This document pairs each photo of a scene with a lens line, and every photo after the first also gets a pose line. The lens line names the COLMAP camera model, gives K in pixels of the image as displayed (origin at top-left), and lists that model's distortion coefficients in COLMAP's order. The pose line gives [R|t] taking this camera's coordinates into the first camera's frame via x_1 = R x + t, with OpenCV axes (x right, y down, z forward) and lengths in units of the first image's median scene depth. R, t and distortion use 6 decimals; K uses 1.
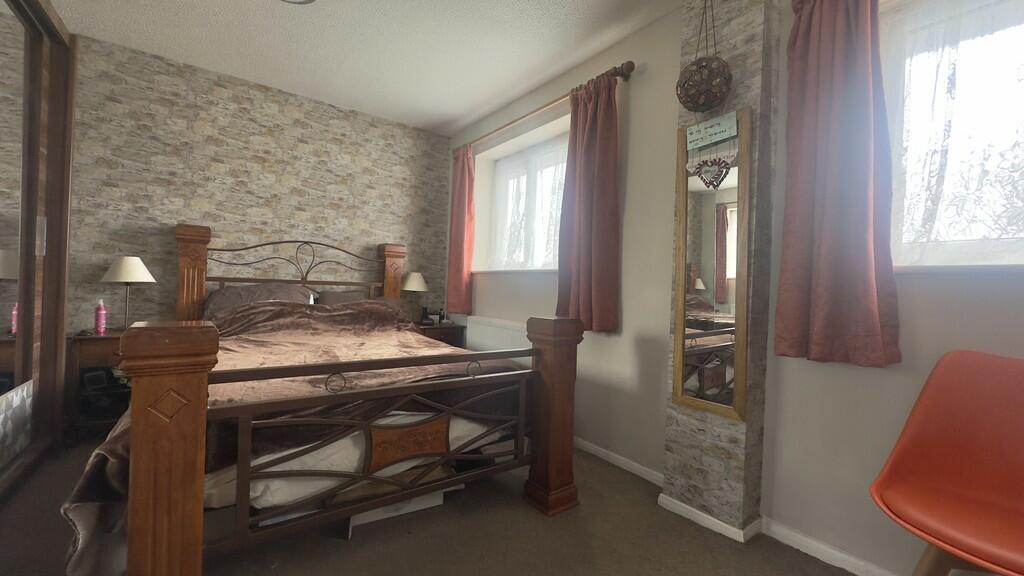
lens RADIAL K [[408.3, 0, 513.6], [0, 408.3, 286.9], [0, 0, 1]] dist [-0.001290, 0.000273]
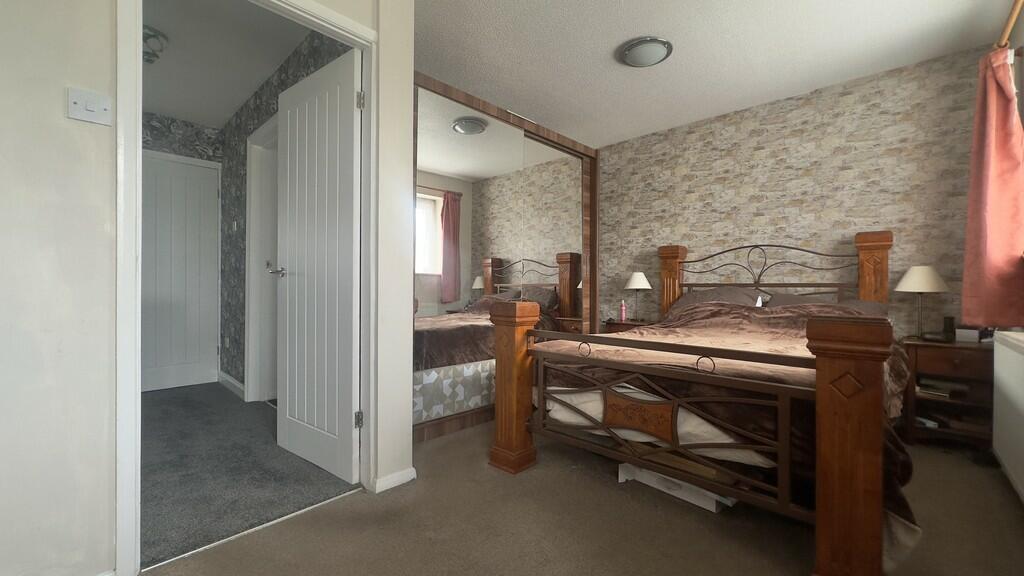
lens RADIAL K [[408.3, 0, 514.0], [0, 408.3, 288.4], [0, 0, 1]] dist [-0.001290, 0.000273]
pose [[0.181194, -0.036045, -0.982787, 0.387519], [0.003458, 0.999345, -0.036015, 0.031756], [0.983441, 0.003127, 0.181200, 0.218505]]
